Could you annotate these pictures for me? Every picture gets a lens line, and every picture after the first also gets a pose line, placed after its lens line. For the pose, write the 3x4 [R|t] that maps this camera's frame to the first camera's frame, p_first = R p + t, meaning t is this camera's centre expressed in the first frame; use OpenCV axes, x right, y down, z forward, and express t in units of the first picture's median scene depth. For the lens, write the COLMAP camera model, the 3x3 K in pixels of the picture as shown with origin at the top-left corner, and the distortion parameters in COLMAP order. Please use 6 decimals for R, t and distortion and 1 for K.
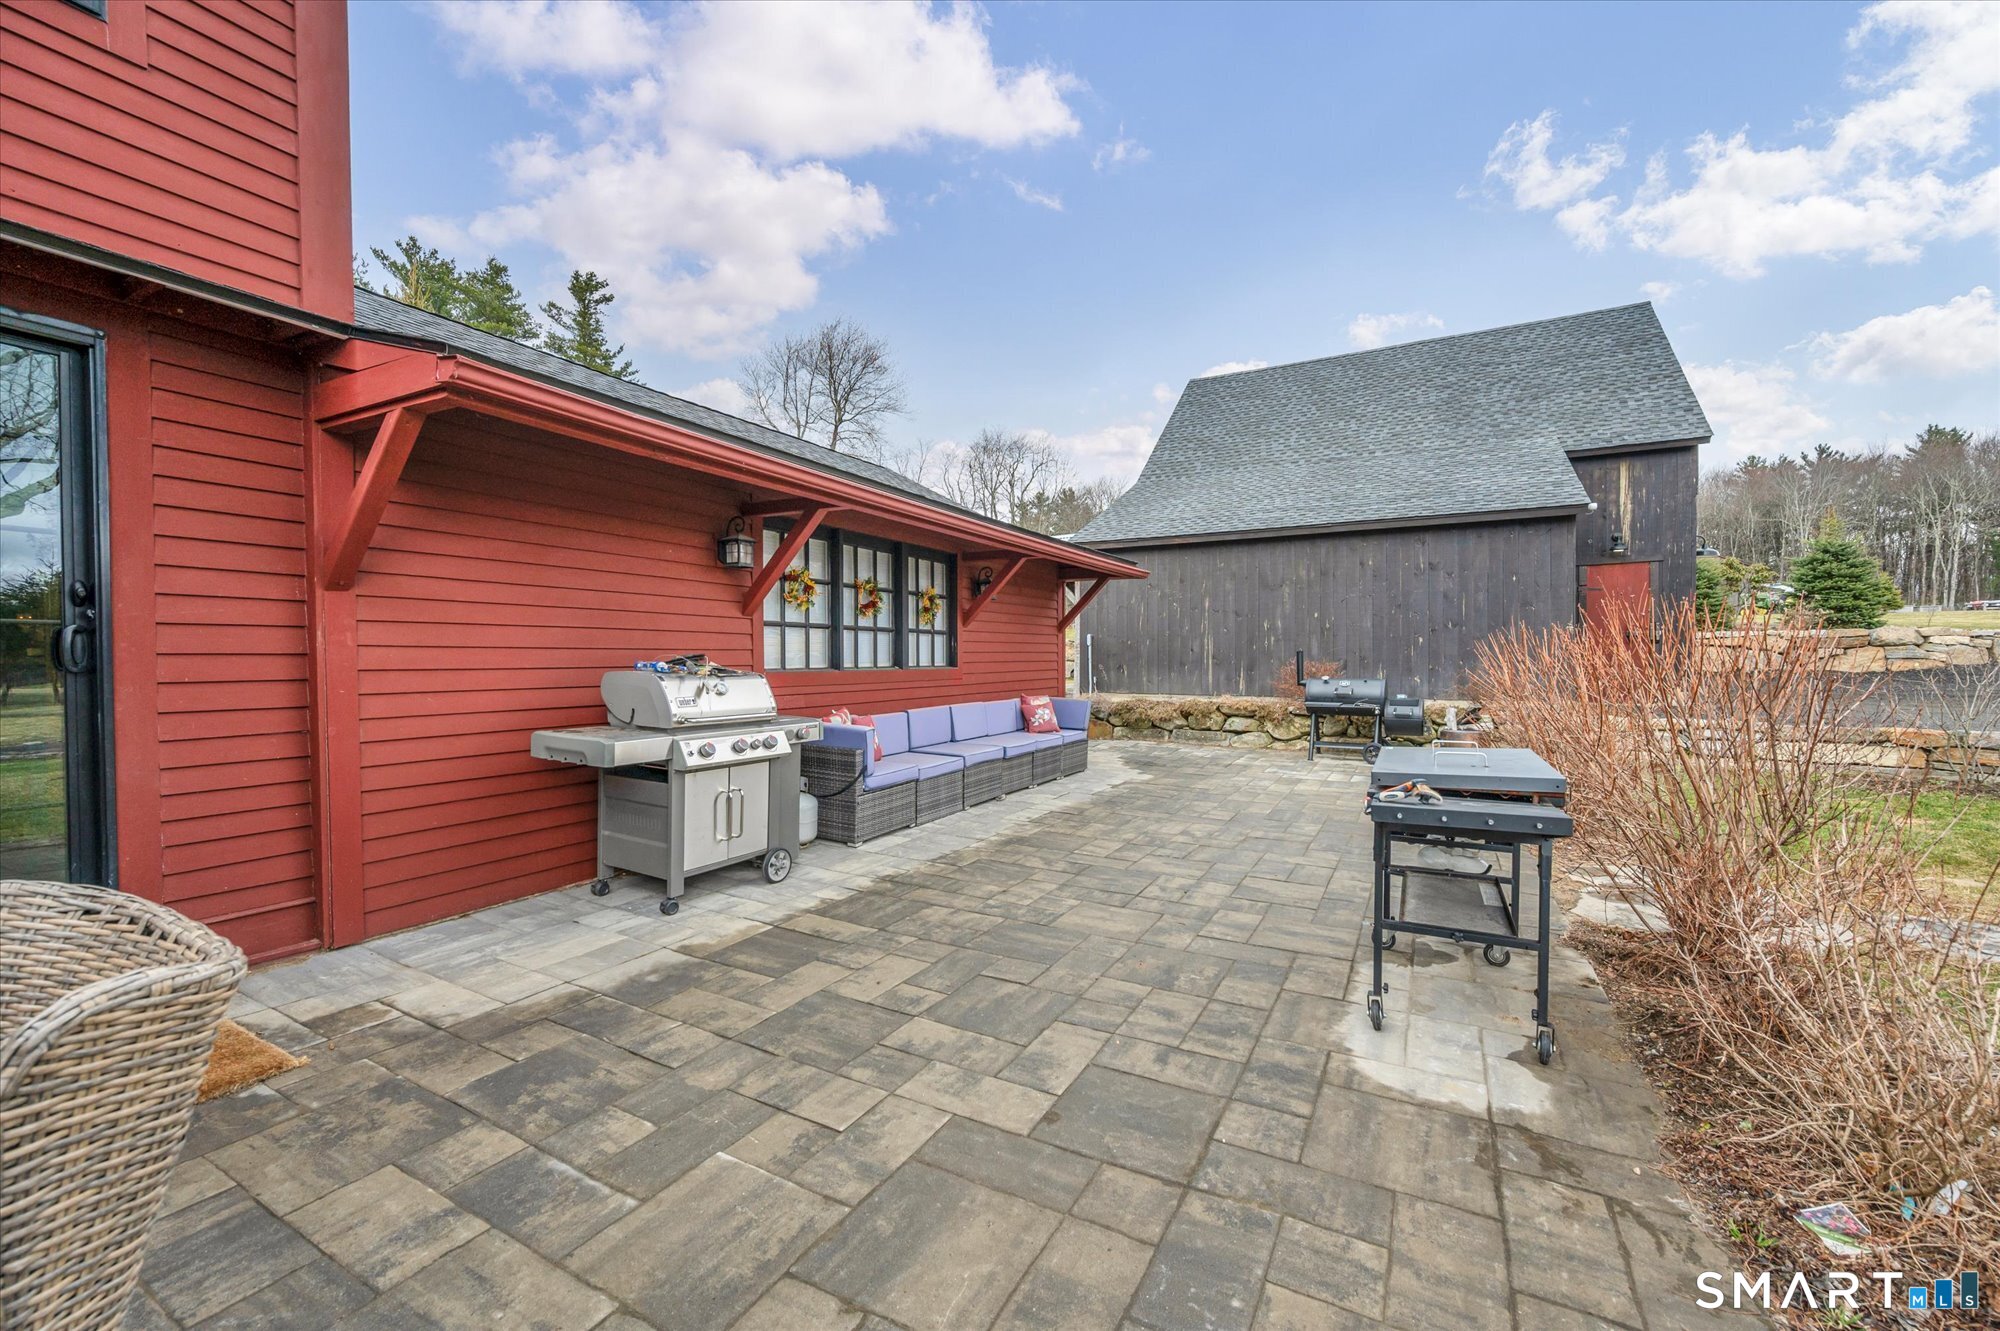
lens RADIAL K [[809.3, 0, 1006.7], [0, 809.3, 666.0], [0, 0, 1]] dist [0.002513, -0.000008]
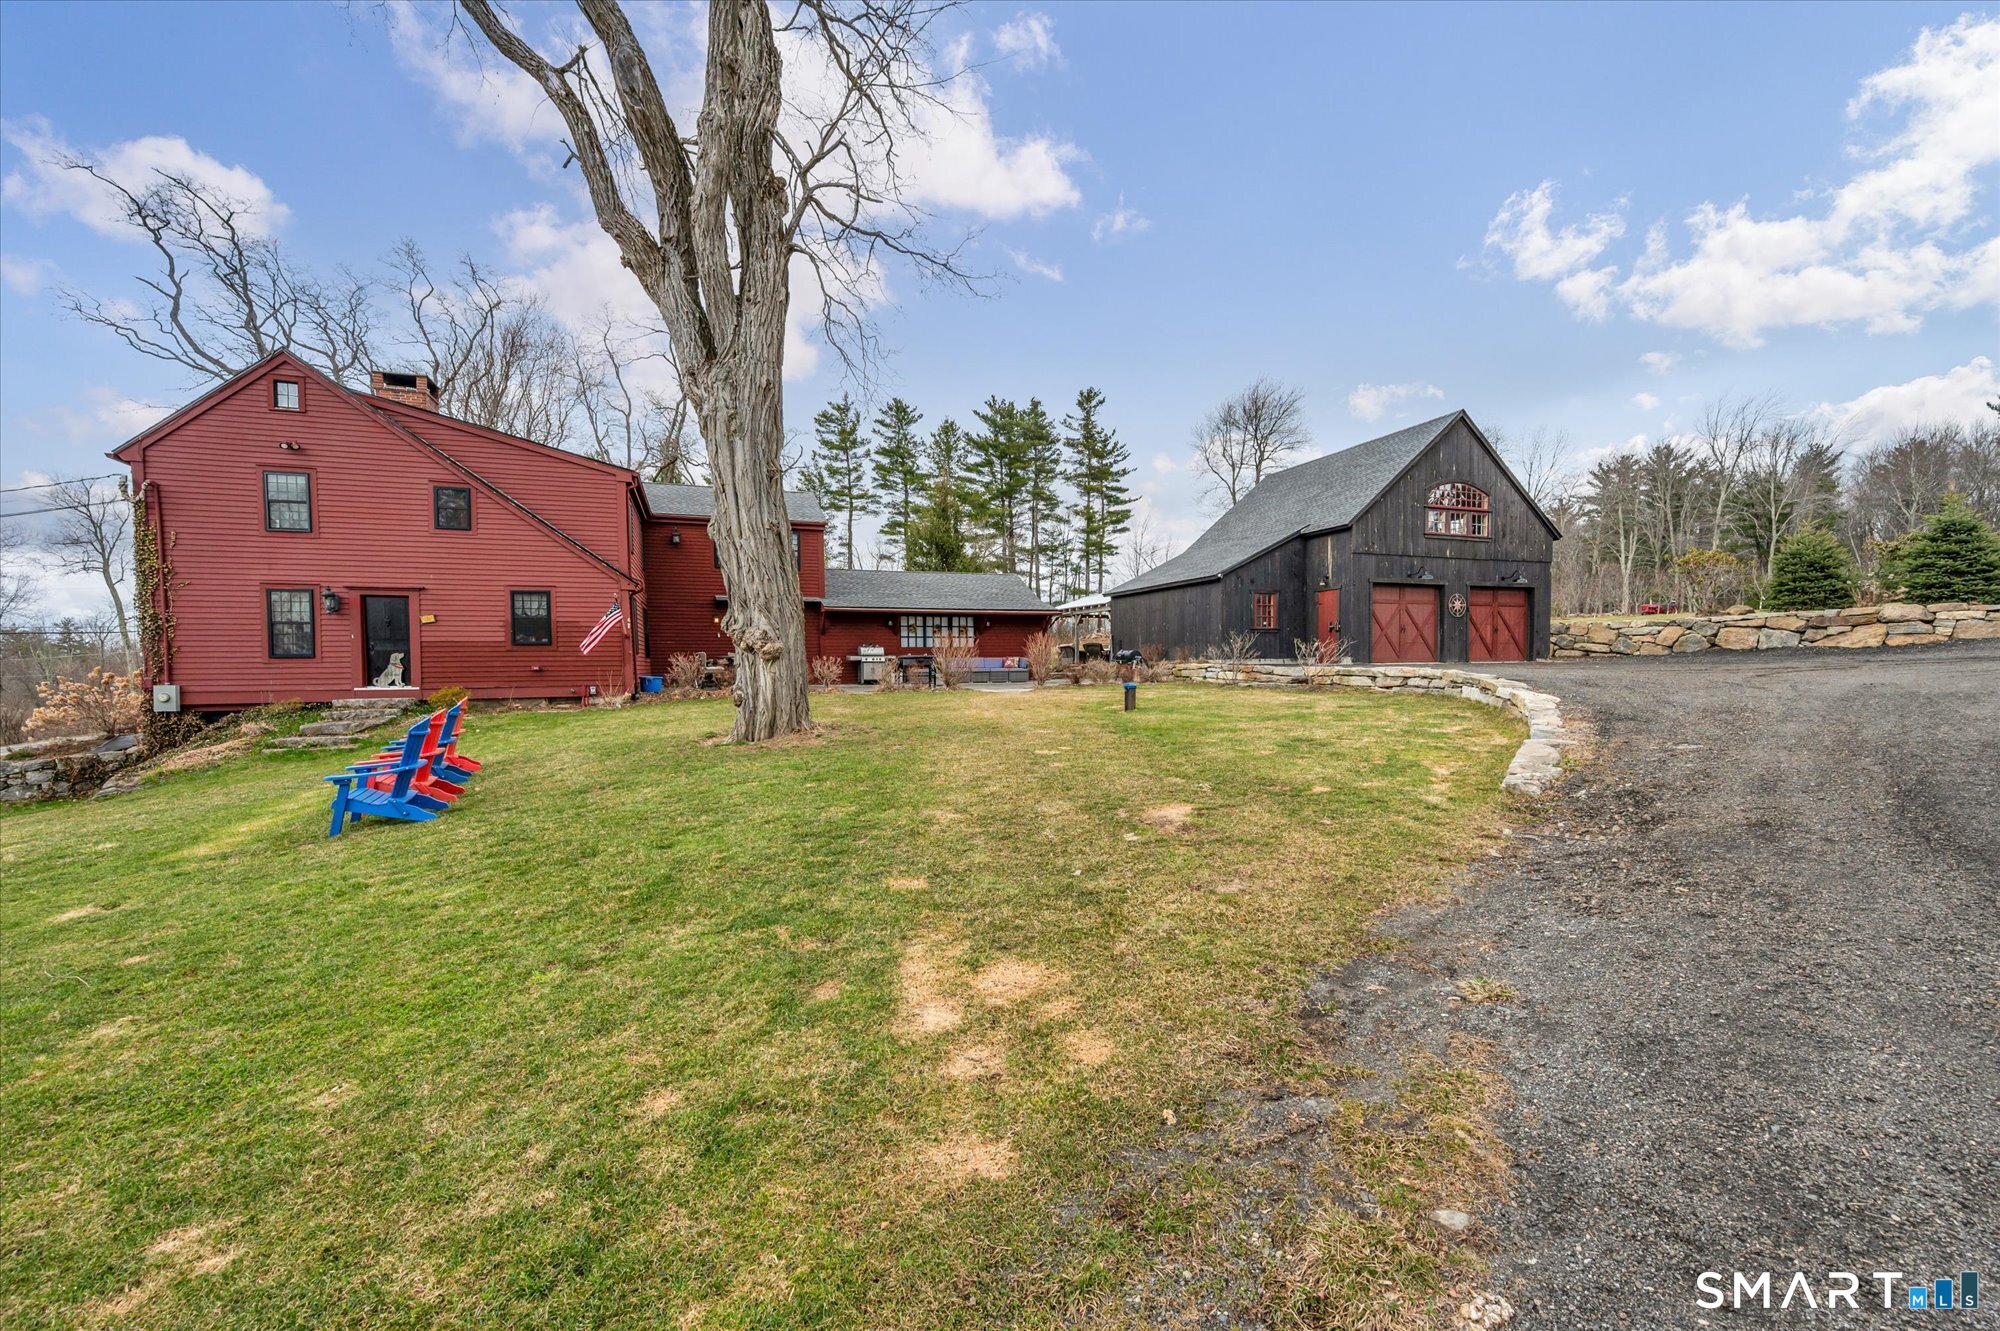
lens RADIAL K [[809.3, 0, 965.7], [0, 809.3, 681.9], [0, 0, 1]] dist [0.002513, -0.000008]
pose [[0.729638, 0.014053, -0.683690, 0.342142], [-0.001017, 0.999810, 0.019465, 0.012666], [0.683833, -0.013507, 0.729513, -0.230004]]
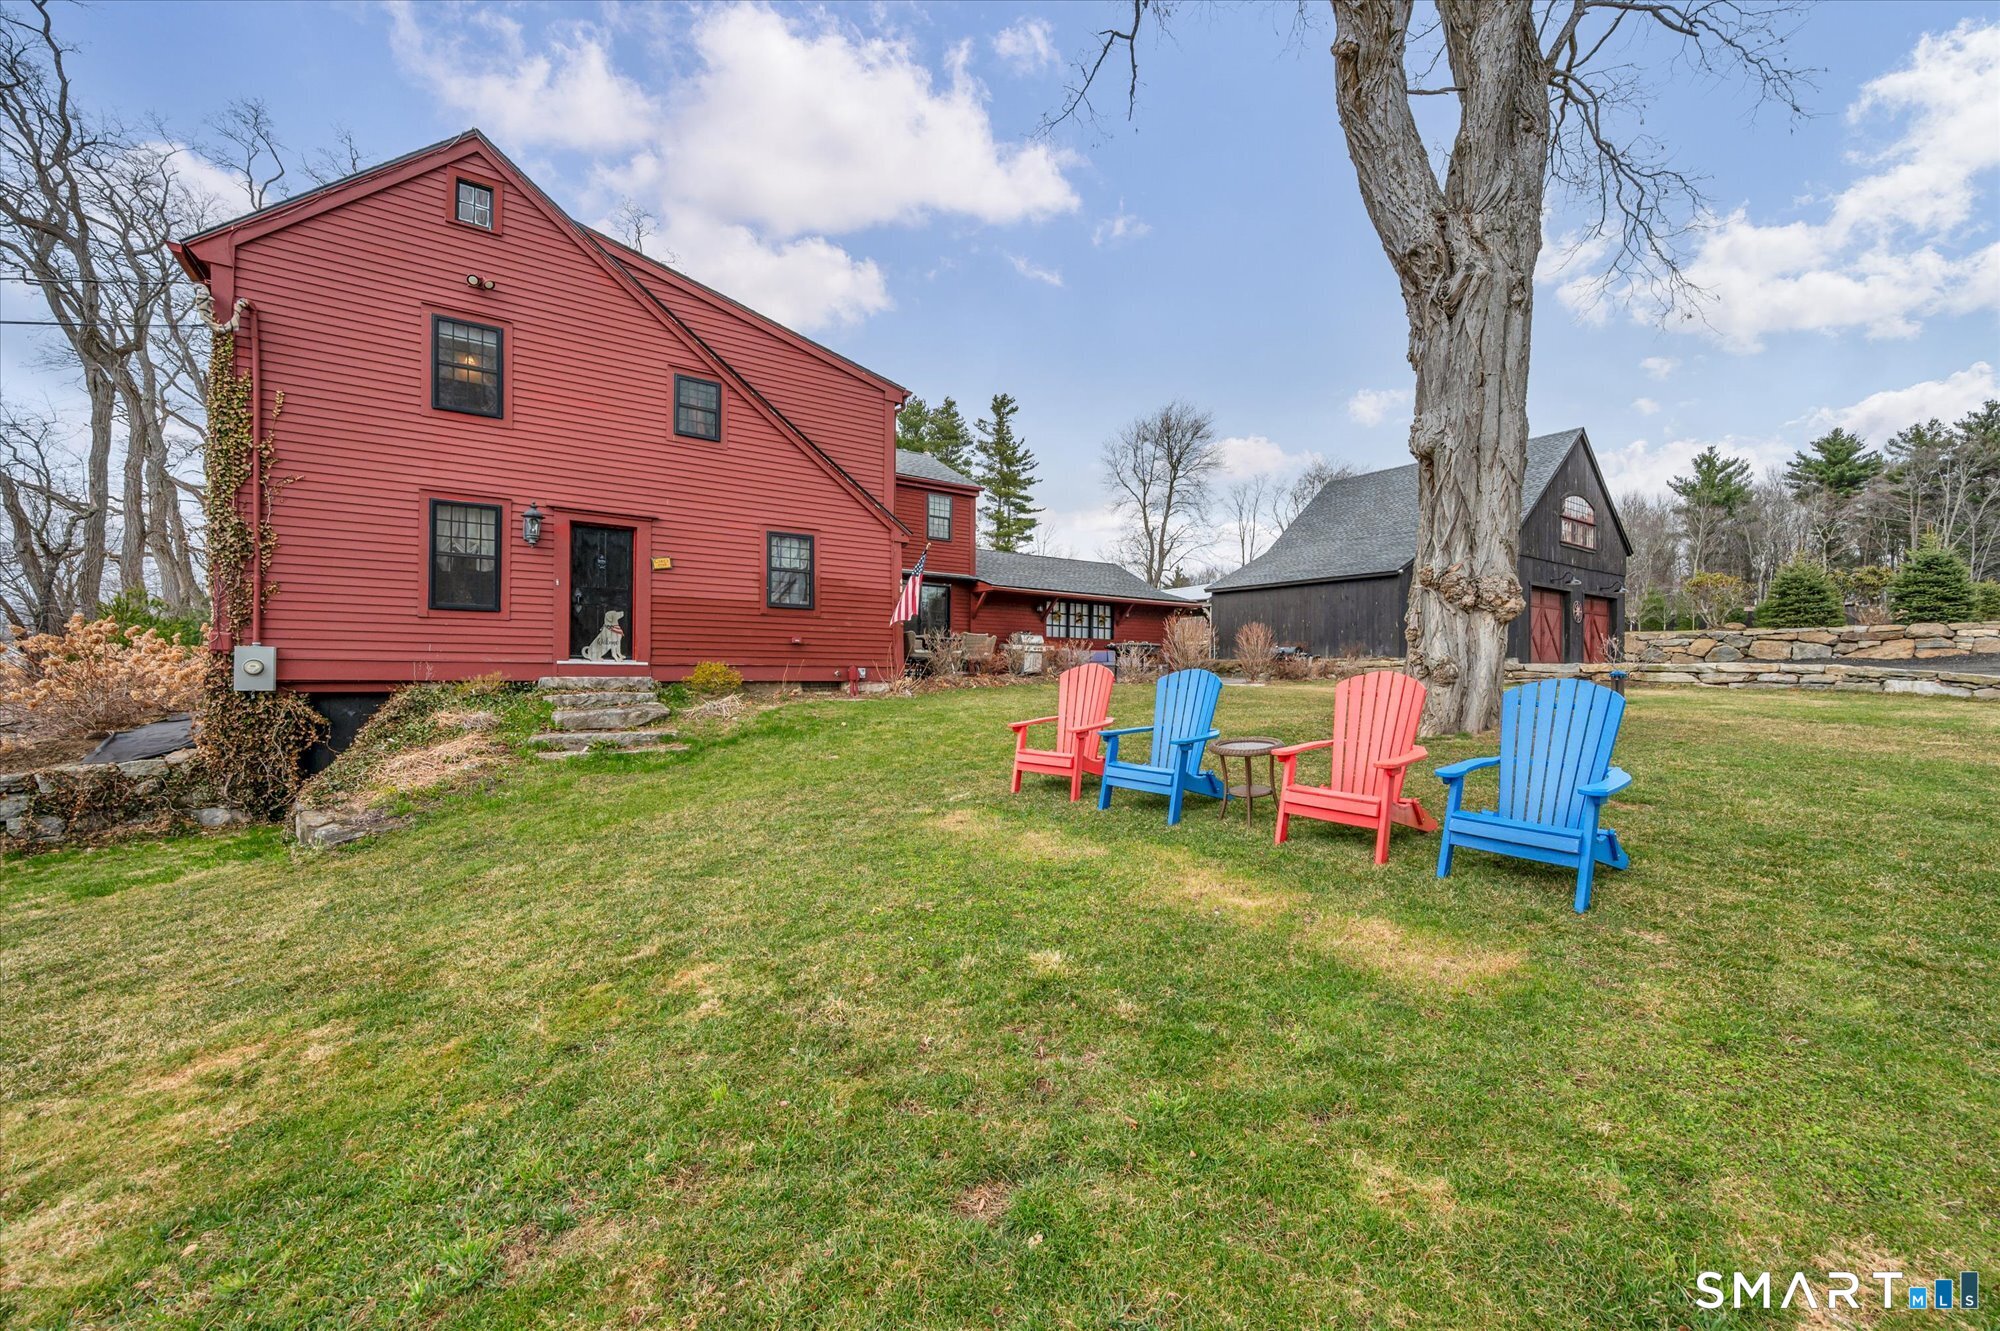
lens RADIAL K [[809.3, 0, 987.3], [0, 809.3, 656.7], [0, 0, 1]] dist [0.002513, -0.000008]
pose [[0.884268, 0.003671, -0.466965, 0.144868], [-0.018376, 0.999468, -0.026942, 0.024094], [0.466618, 0.032405, 0.883865, -0.294541]]
